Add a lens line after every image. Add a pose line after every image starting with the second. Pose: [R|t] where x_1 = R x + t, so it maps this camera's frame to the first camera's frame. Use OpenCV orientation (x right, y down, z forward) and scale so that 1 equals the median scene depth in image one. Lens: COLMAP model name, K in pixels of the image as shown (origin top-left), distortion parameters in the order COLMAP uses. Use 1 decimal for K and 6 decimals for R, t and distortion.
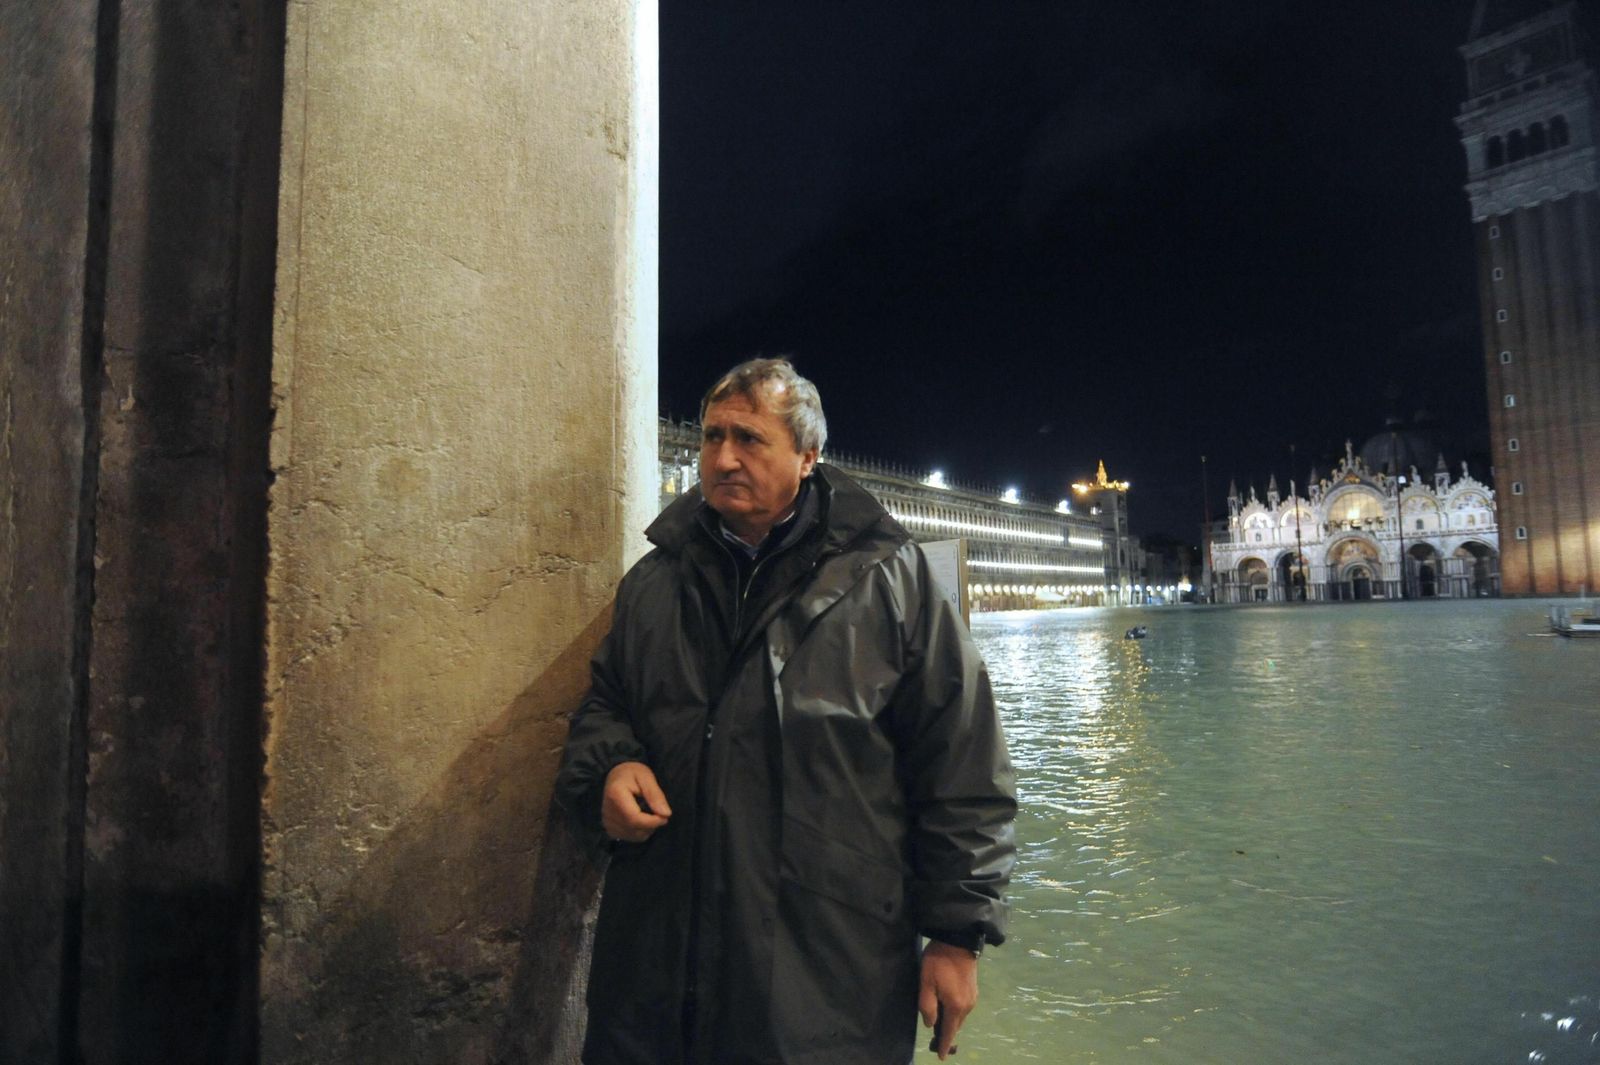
lens RADIAL K [[959.1, 0, 800.0], [0, 959.1, 532.5], [0, 0, 1]] dist [0.002250, 0.004268]
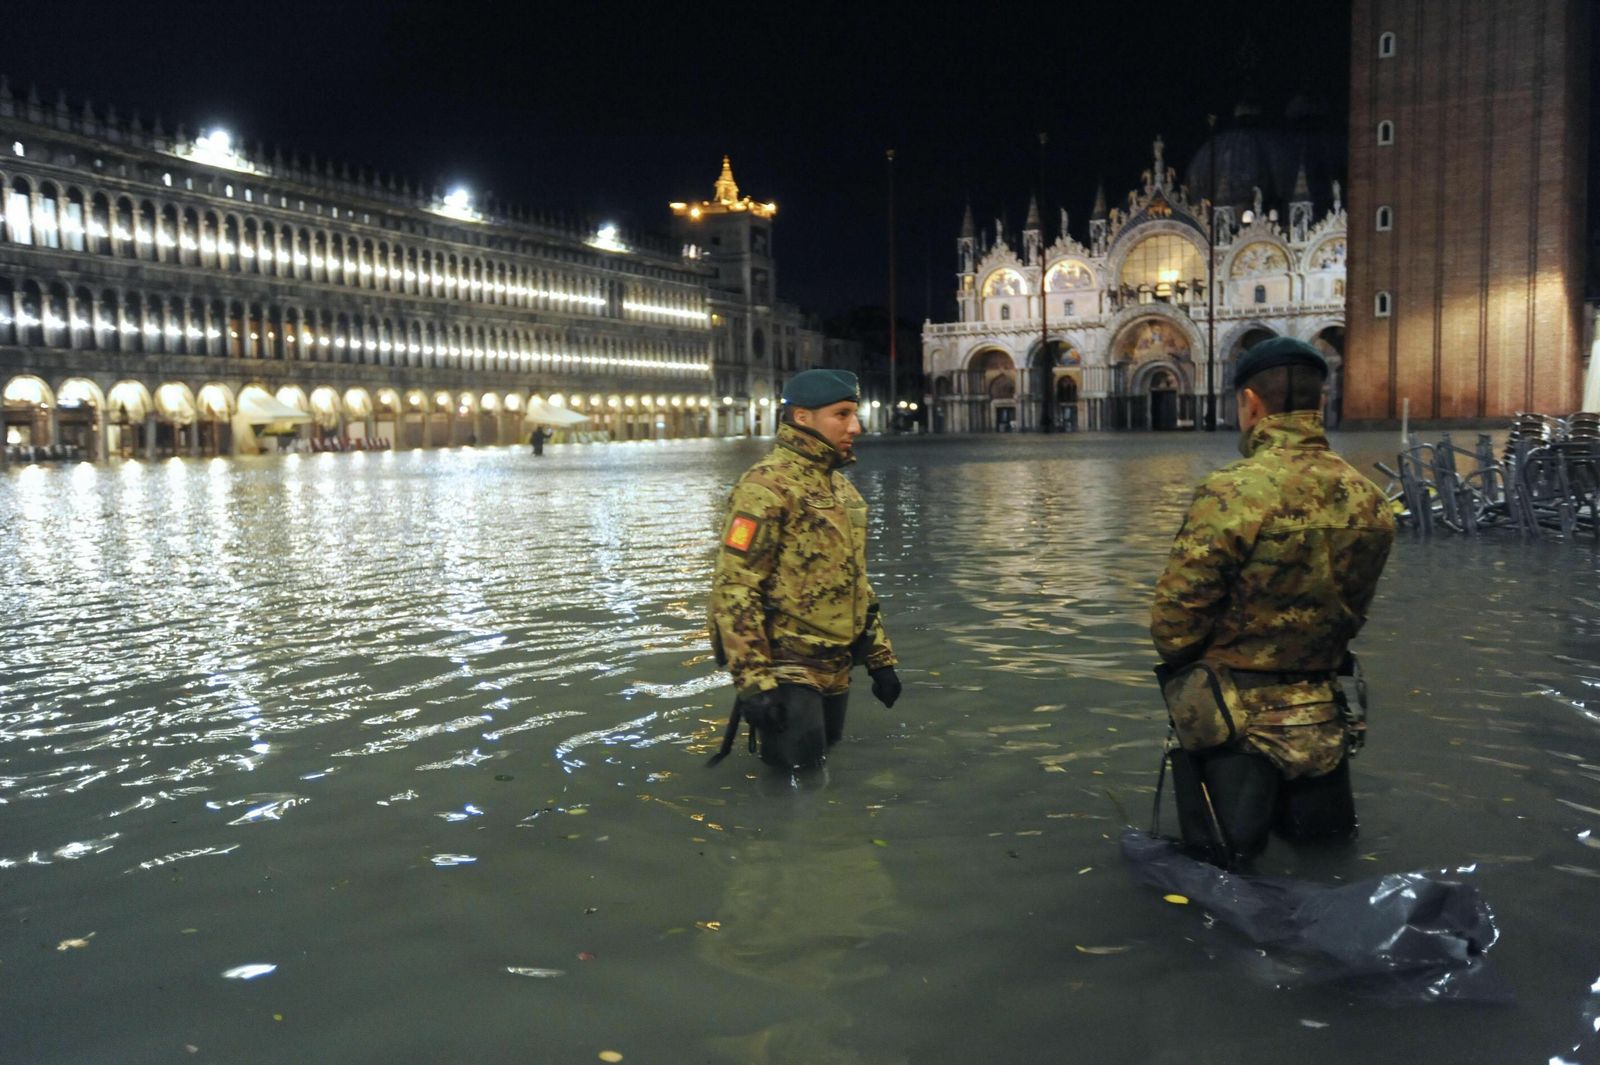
lens RADIAL K [[1481.9, 0, 800.0], [0, 1481.9, 532.5], [0, 0, 1]] dist [-0.018873, 0.009795]
pose [[0.978396, -0.005400, 0.206671, 0.196225], [-0.024738, 0.989419, 0.142963, 0.011776], [-0.205256, -0.144987, 0.967909, 0.192857]]
